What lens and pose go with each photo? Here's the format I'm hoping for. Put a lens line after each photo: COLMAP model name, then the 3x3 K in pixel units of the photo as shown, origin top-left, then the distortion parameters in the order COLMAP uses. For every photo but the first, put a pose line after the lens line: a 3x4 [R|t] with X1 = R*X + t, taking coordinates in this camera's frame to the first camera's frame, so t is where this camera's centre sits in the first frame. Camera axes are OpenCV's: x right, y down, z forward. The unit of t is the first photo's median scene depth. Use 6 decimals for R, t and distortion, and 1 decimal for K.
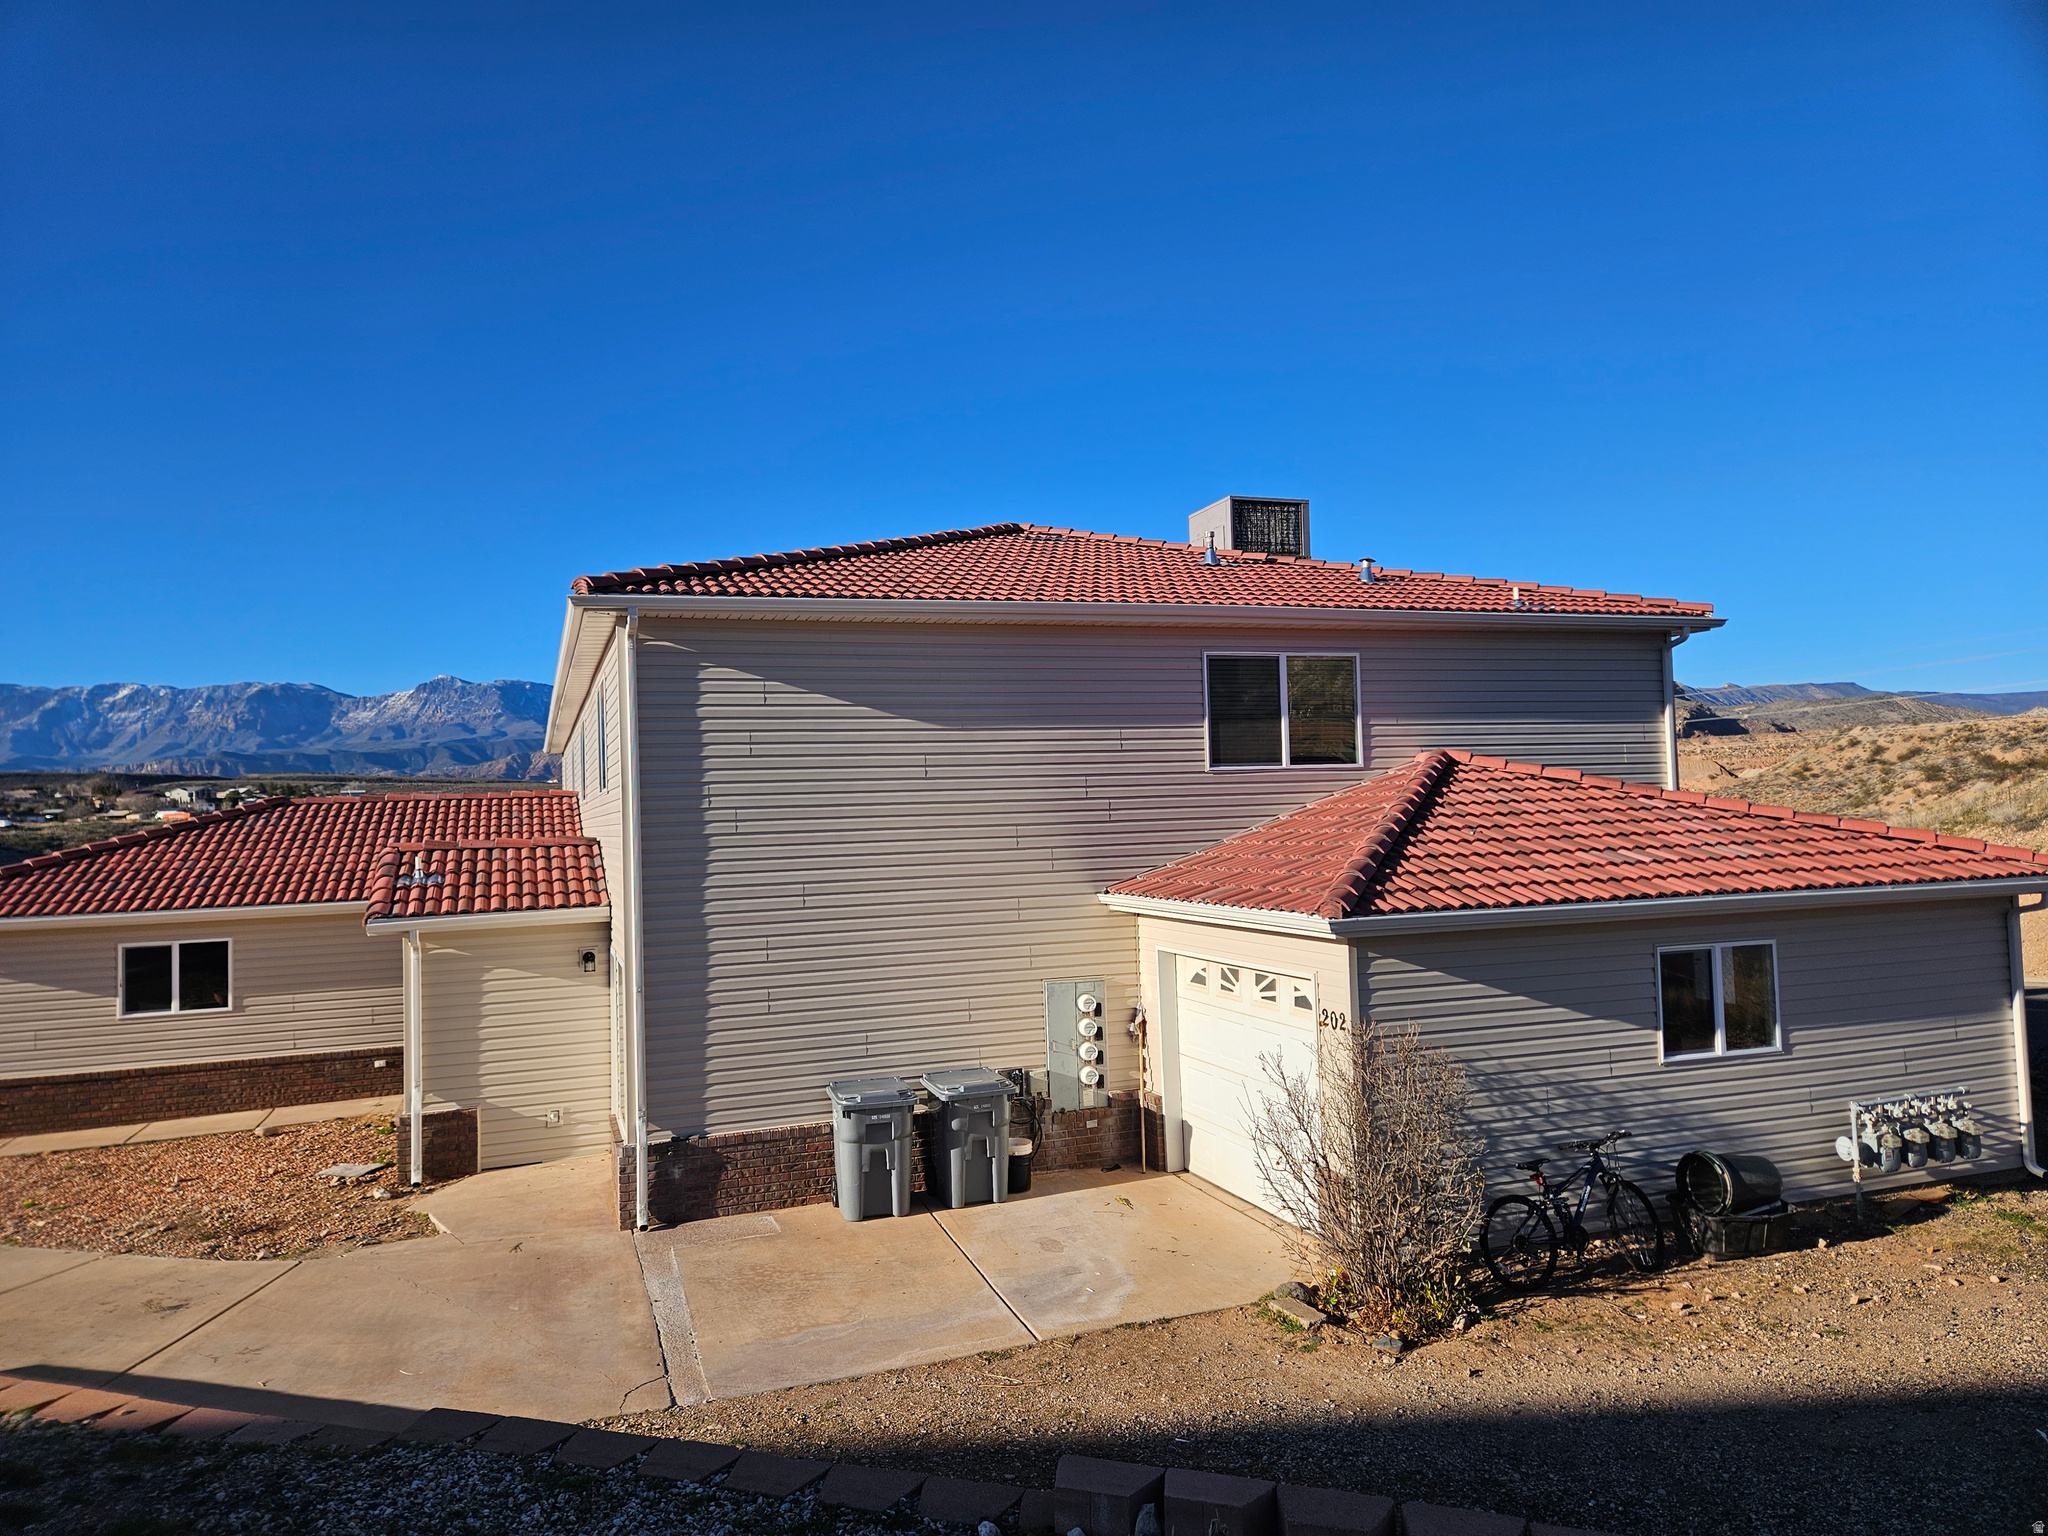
lens RADIAL K [[1375.8, 0, 1038.5], [0, 1375.8, 757.5], [0, 0, 1]] dist [0.076594, -0.071202]
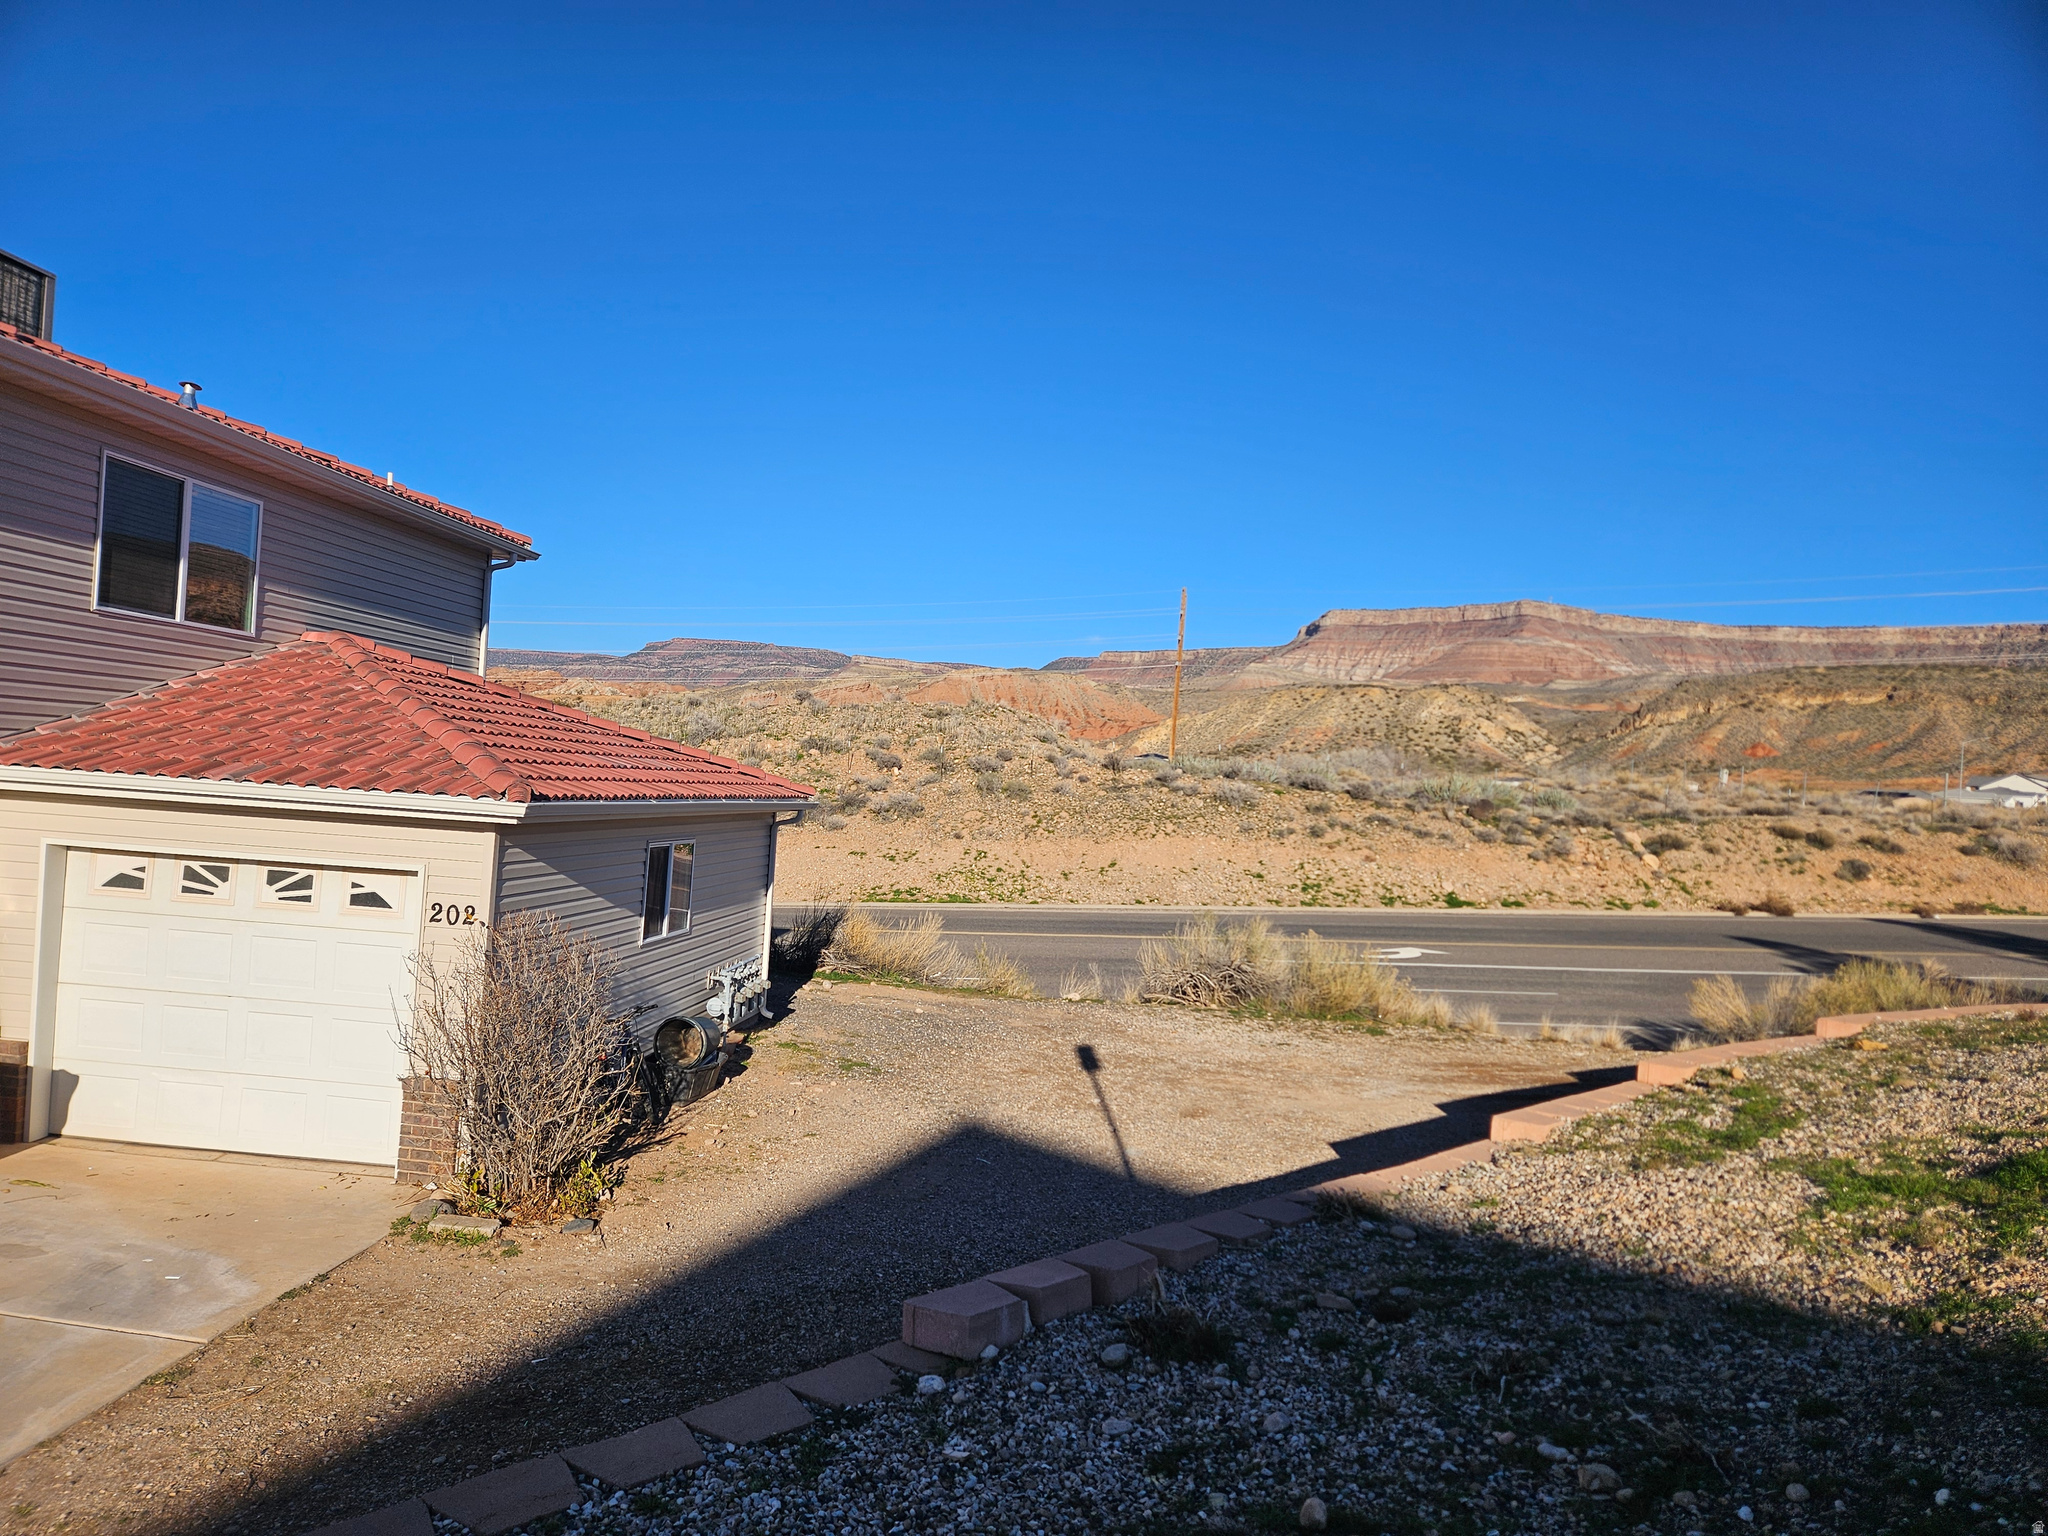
lens RADIAL K [[1368.1, 0, 1004.3], [0, 1368.1, 775.3], [0, 0, 1]] dist [0.084642, -0.070750]
pose [[0.416842, 0.067662, 0.906457, -0.406886], [-0.118461, 0.992765, -0.019629, 0.063336], [-0.901227, -0.099198, 0.421842, 0.254897]]
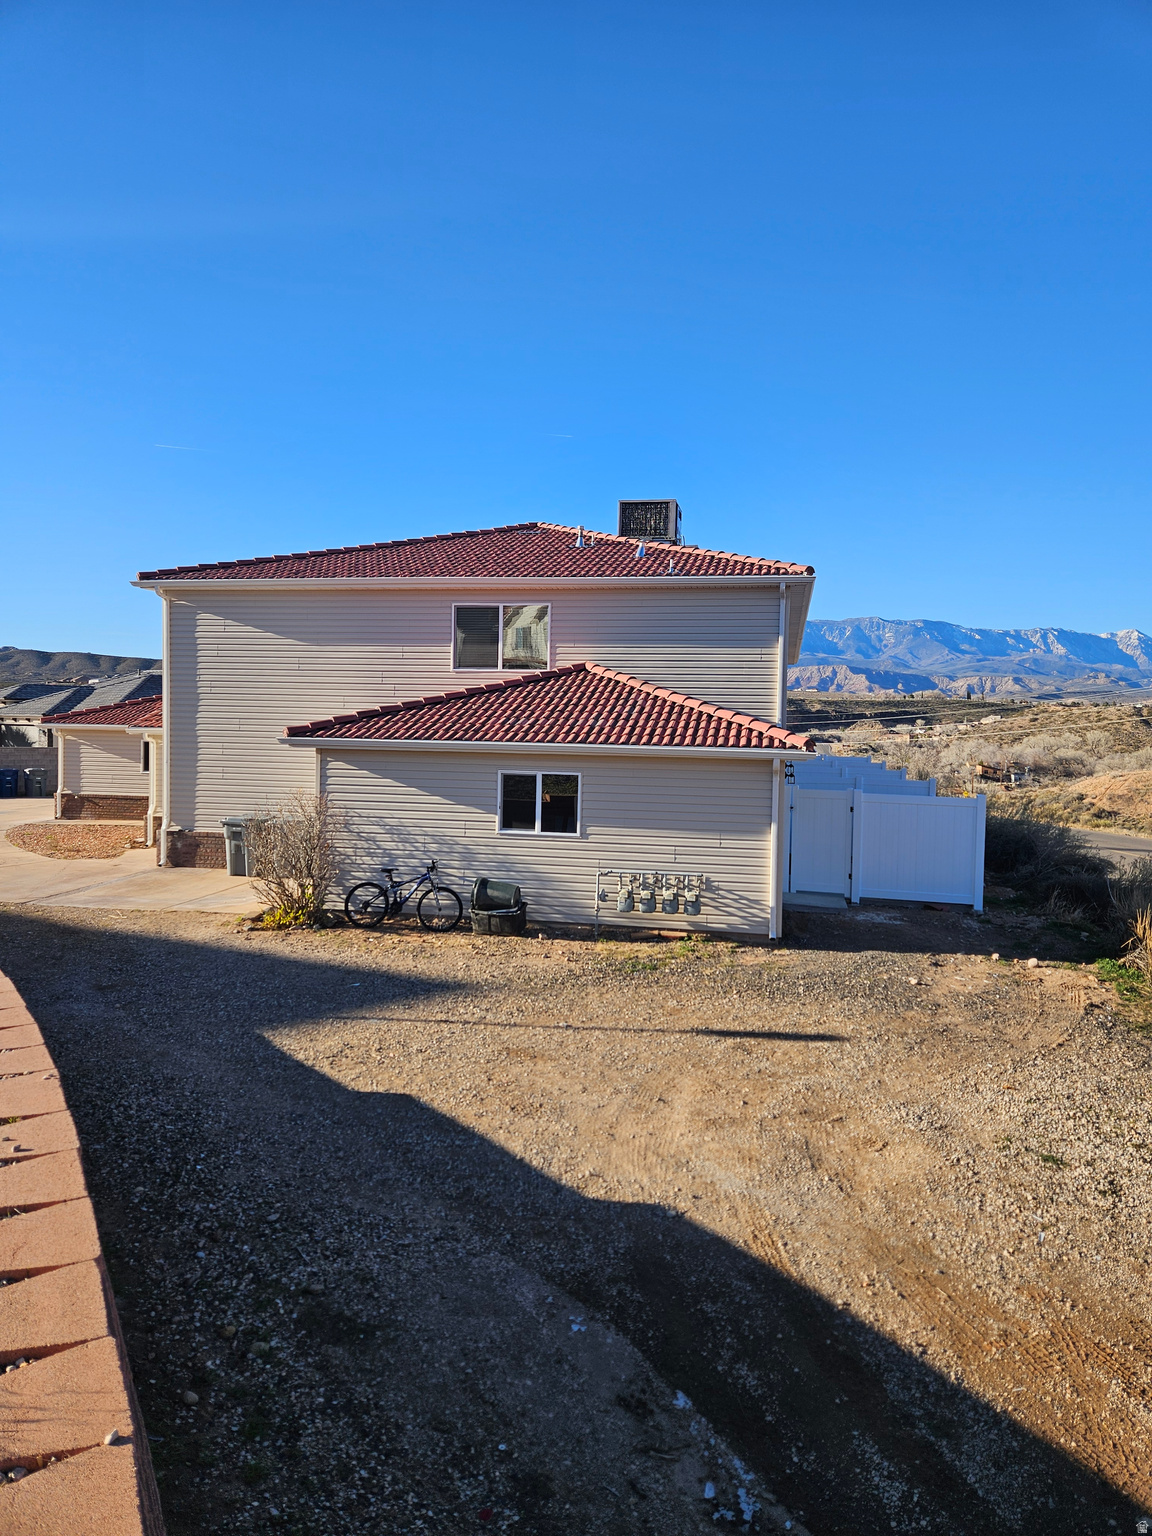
lens RADIAL K [[1026.1, 0, 584.7], [0, 1026.1, 762.9], [0, 0, 1]] dist [0.084642, -0.070750]
pose [[0.858219, 0.067533, -0.508822, 1.091913], [-0.025700, 0.995717, 0.088808, 0.005881], [0.512640, -0.063140, 0.856279, -0.070810]]
